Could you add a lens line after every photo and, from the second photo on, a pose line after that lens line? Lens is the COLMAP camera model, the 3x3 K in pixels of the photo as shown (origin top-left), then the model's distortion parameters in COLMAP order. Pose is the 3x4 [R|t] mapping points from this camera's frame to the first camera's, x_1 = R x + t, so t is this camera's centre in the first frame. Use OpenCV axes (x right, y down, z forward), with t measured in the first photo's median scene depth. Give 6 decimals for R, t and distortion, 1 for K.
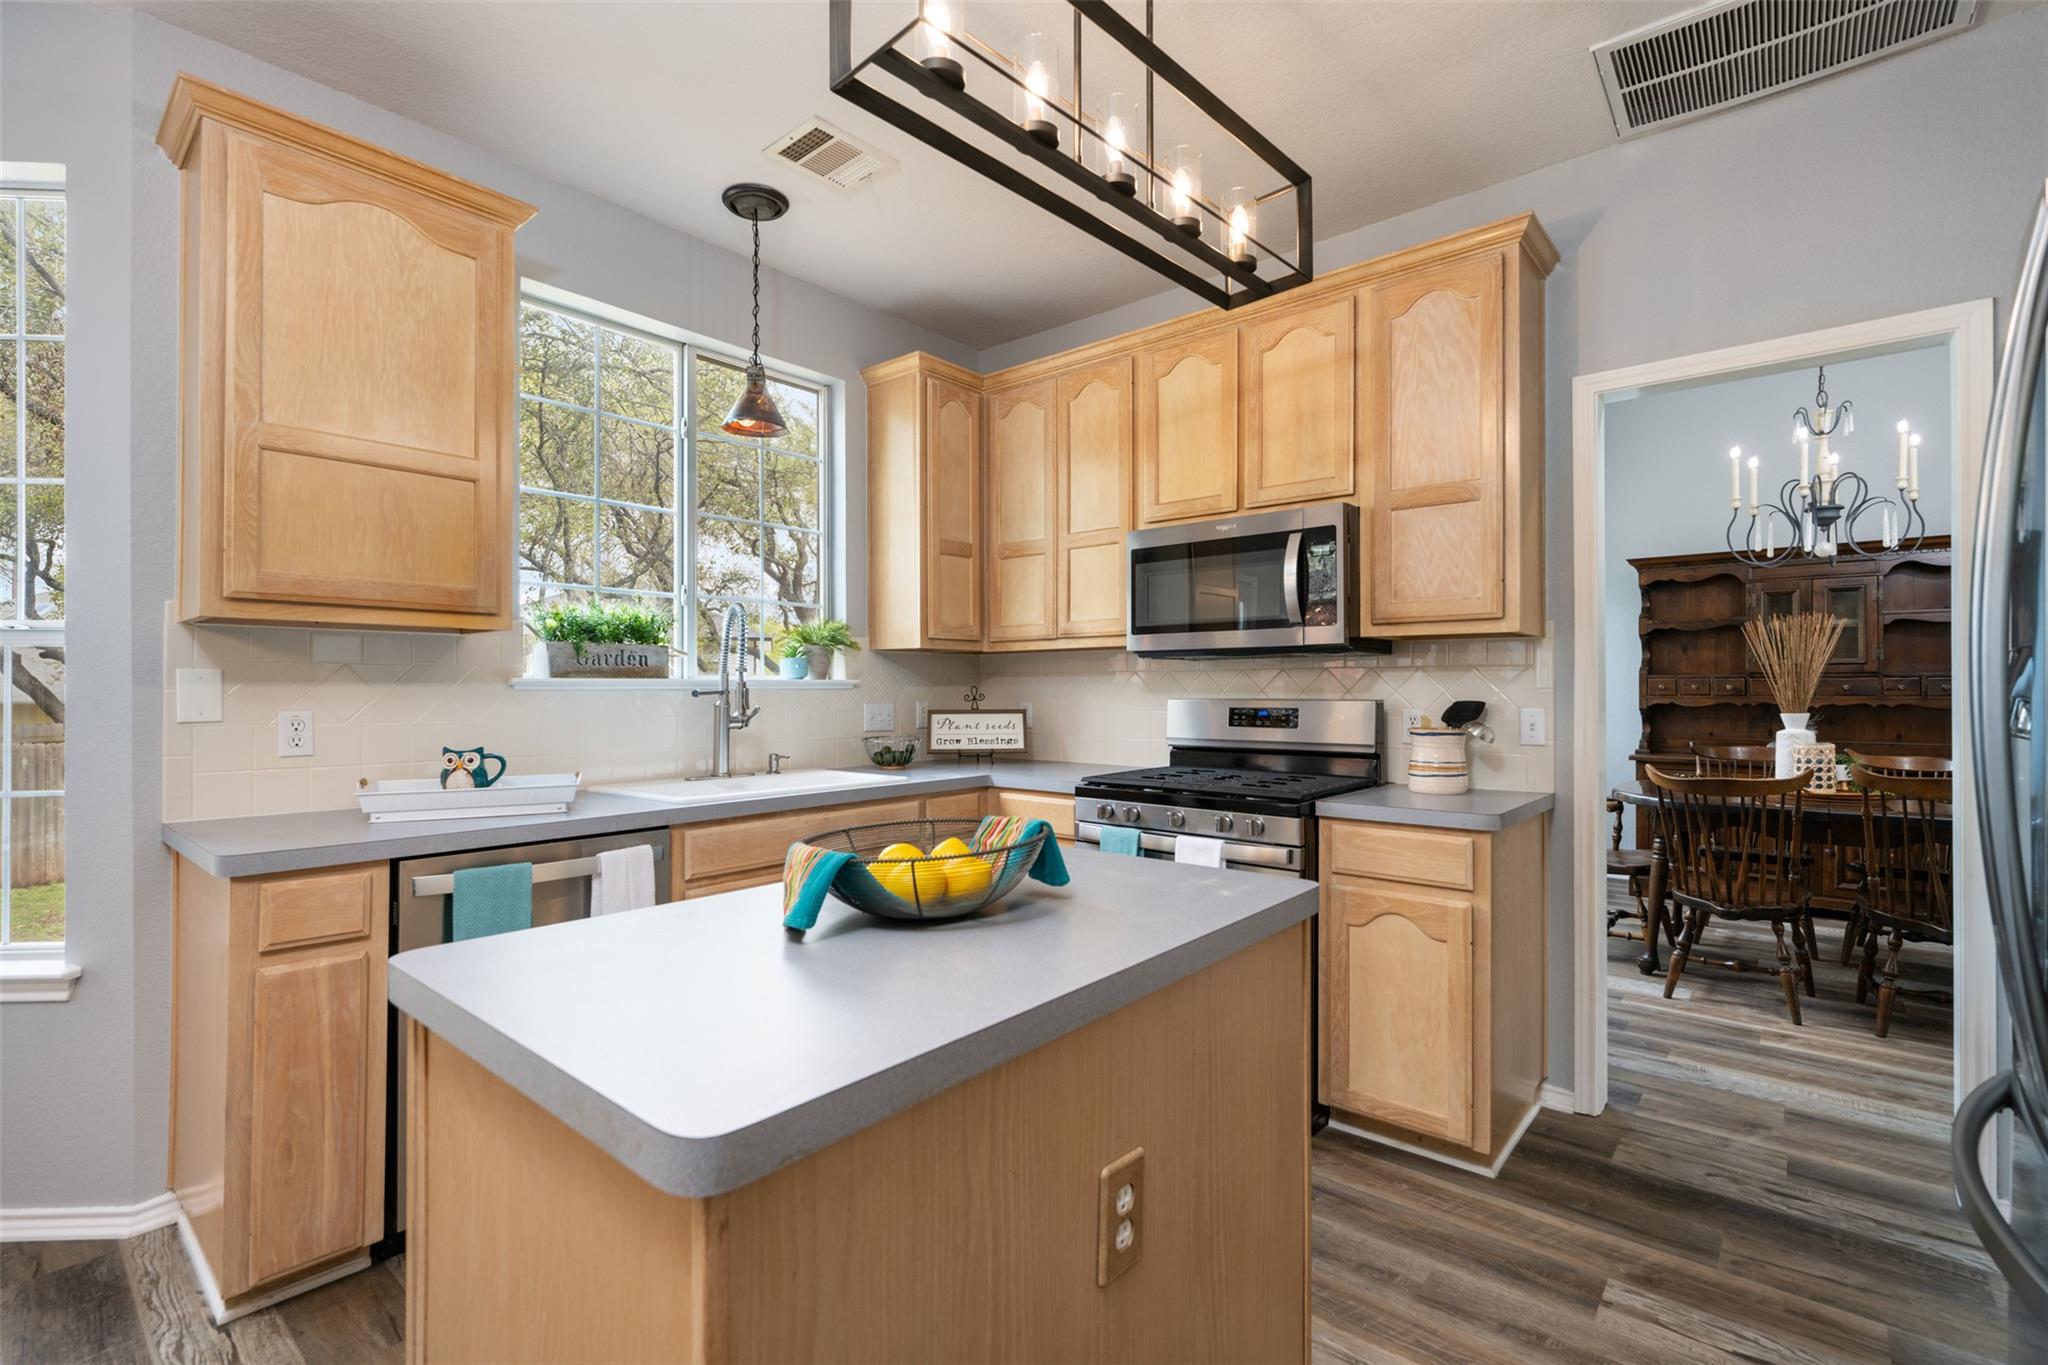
lens RADIAL K [[912.6, 0, 1024.0], [0, 912.6, 682.5], [0, 0, 1]] dist [0.002111, -0.000350]
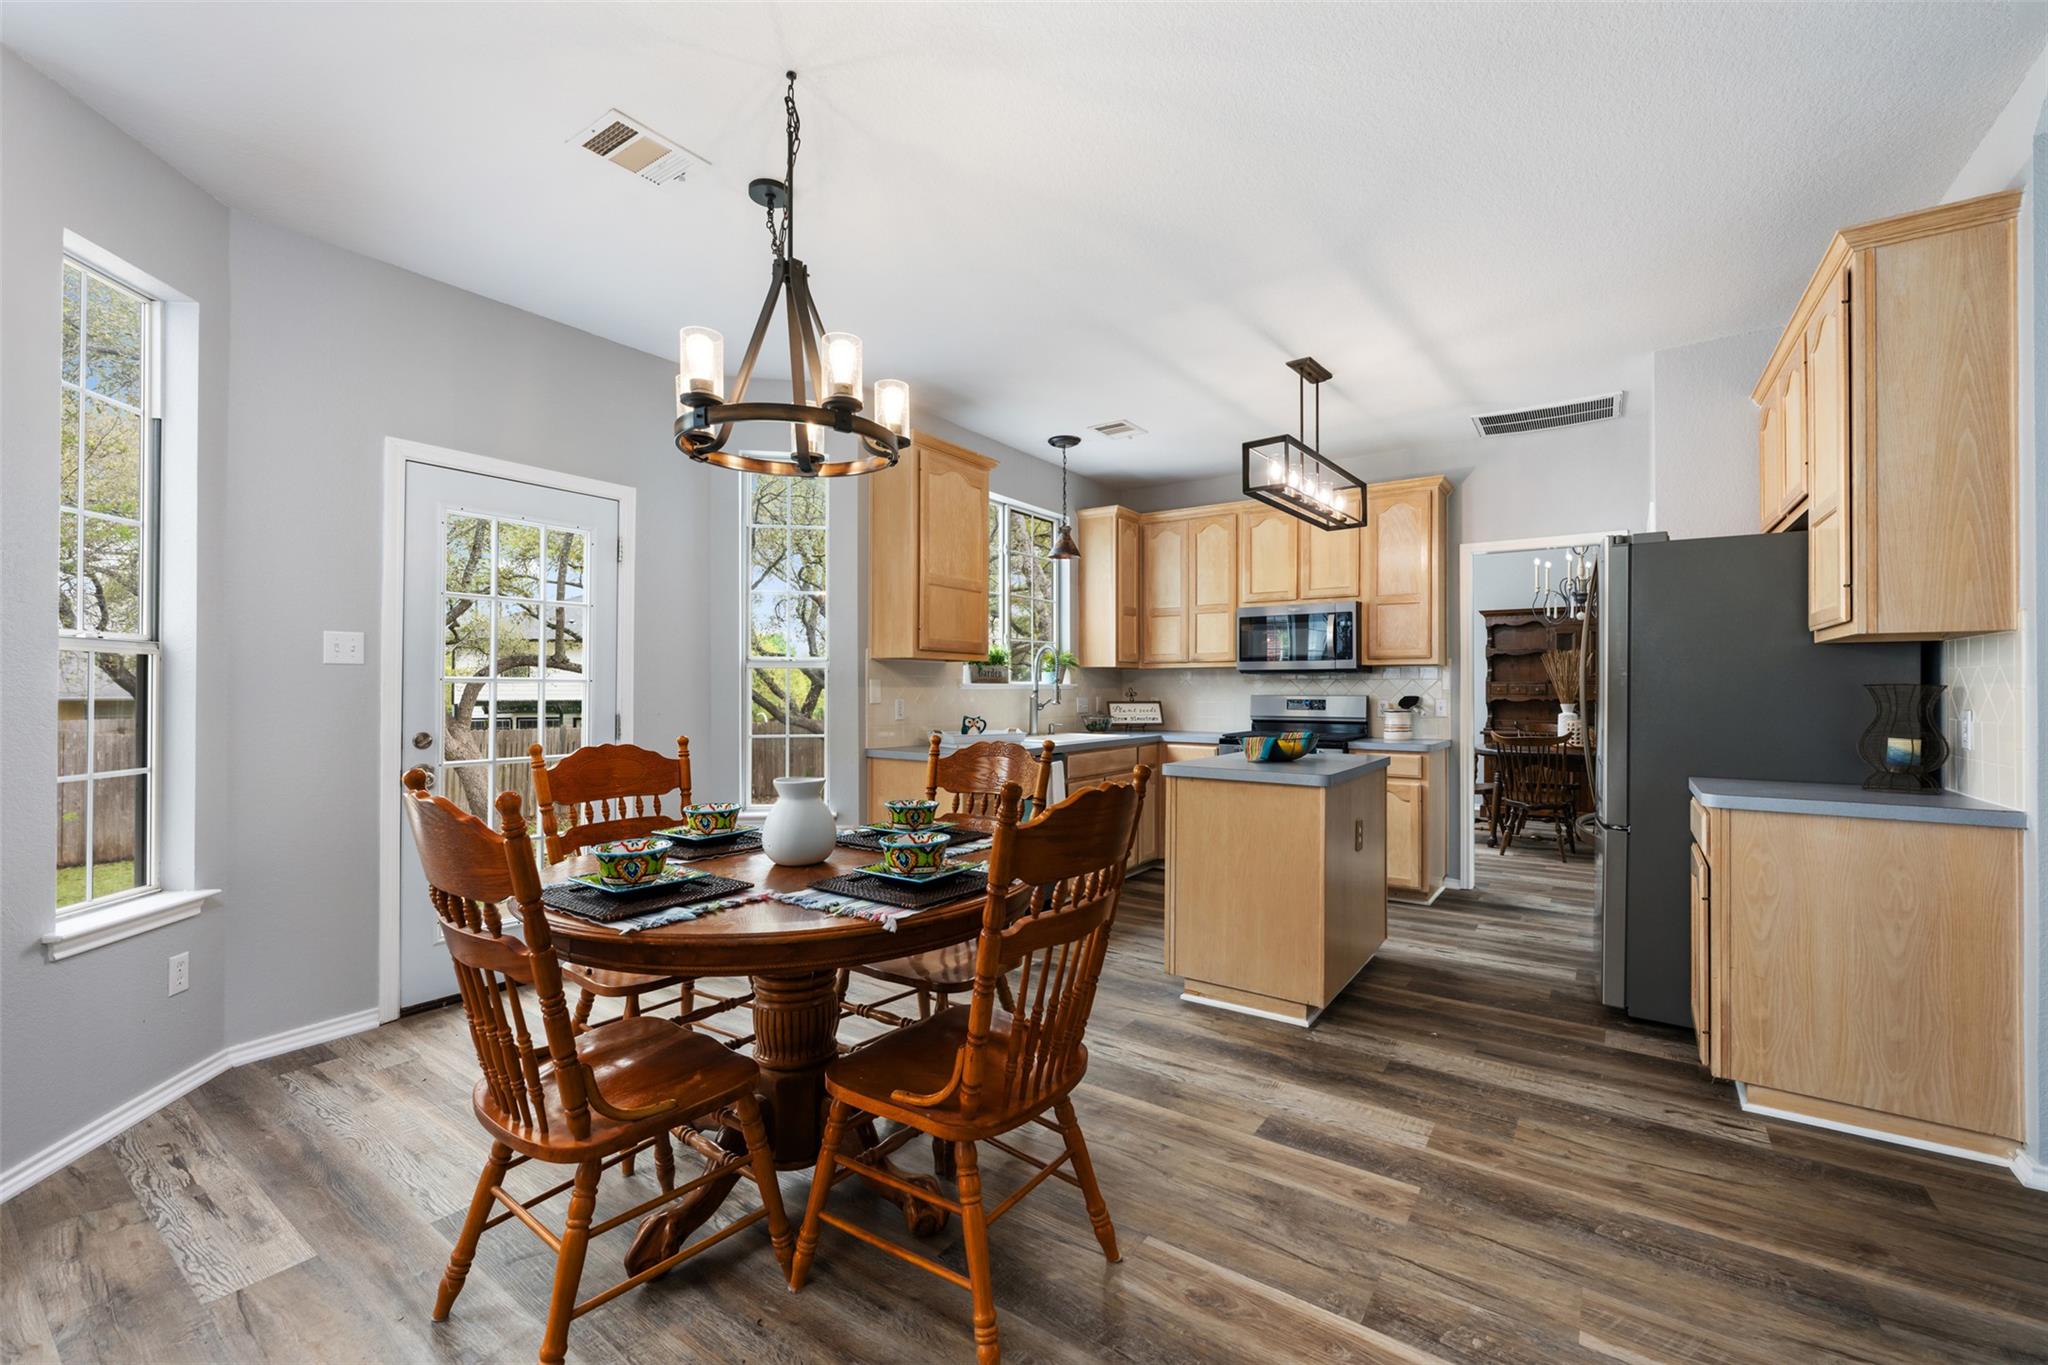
lens RADIAL K [[839.0, 0, 1024.0], [0, 839.0, 682.5], [0, 0, 1]] dist [0.000145, -0.000219]
pose [[0.995613, 0.003571, 0.093495, -0.538498], [-0.003404, 0.999992, -0.001942, -0.003270], [-0.093501, 0.001616, 0.995618, -0.774553]]
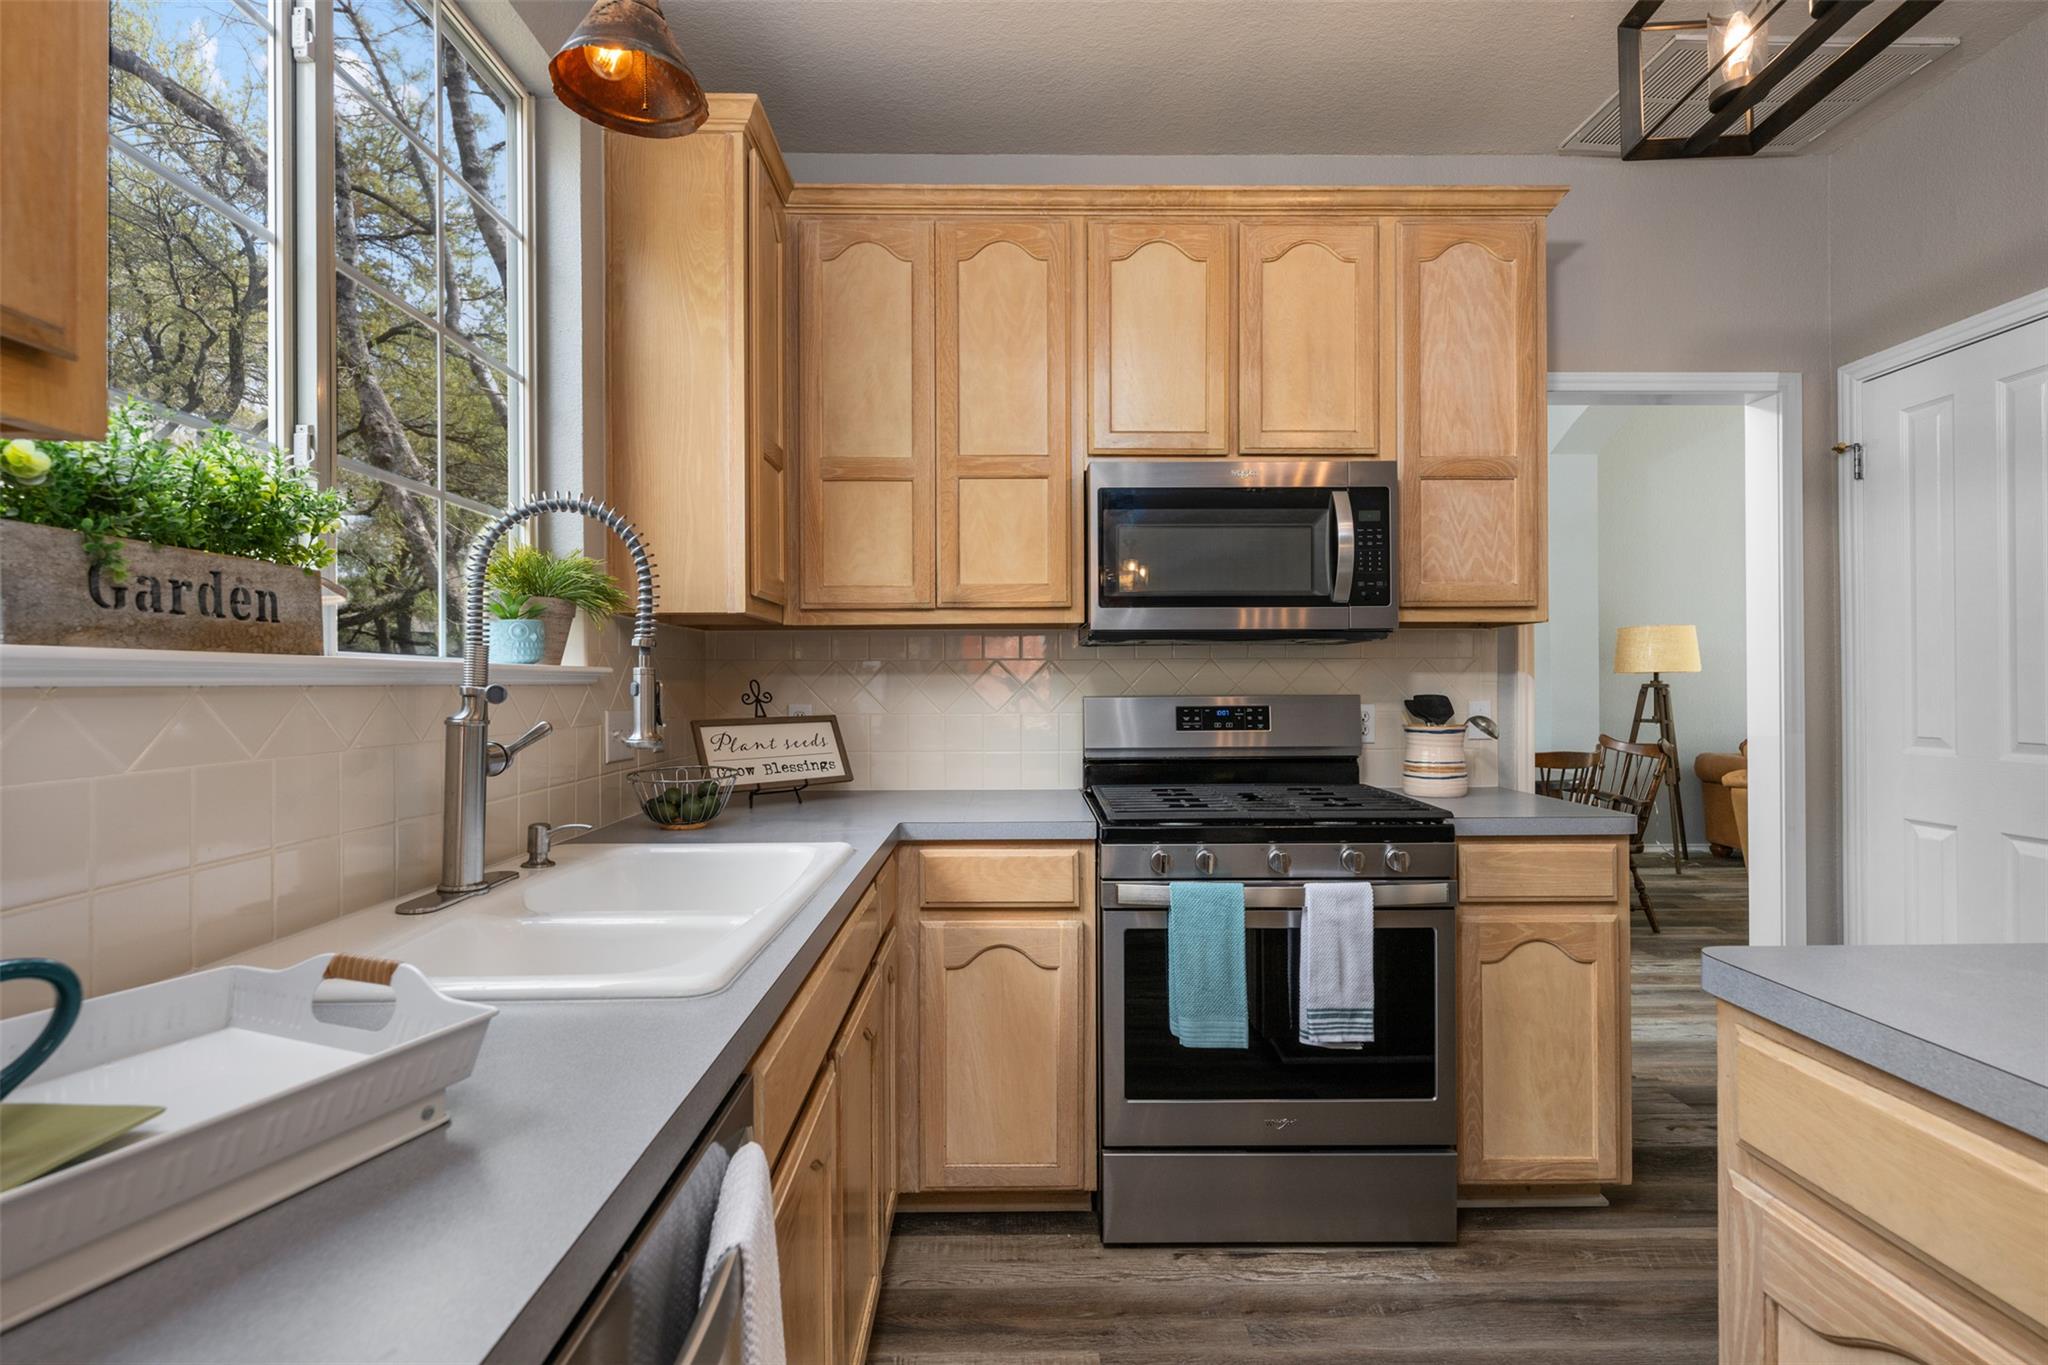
lens RADIAL K [[935.5, 0, 1024.0], [0, 935.5, 682.5], [0, 0, 1]] dist [0.001793, 0.000144]
pose [[0.754658, -0.000324, 0.656119, -0.439626], [-0.000938, 0.999998, 0.001572, 0.005948], [-0.656118, -0.001802, 0.754656, 0.523986]]
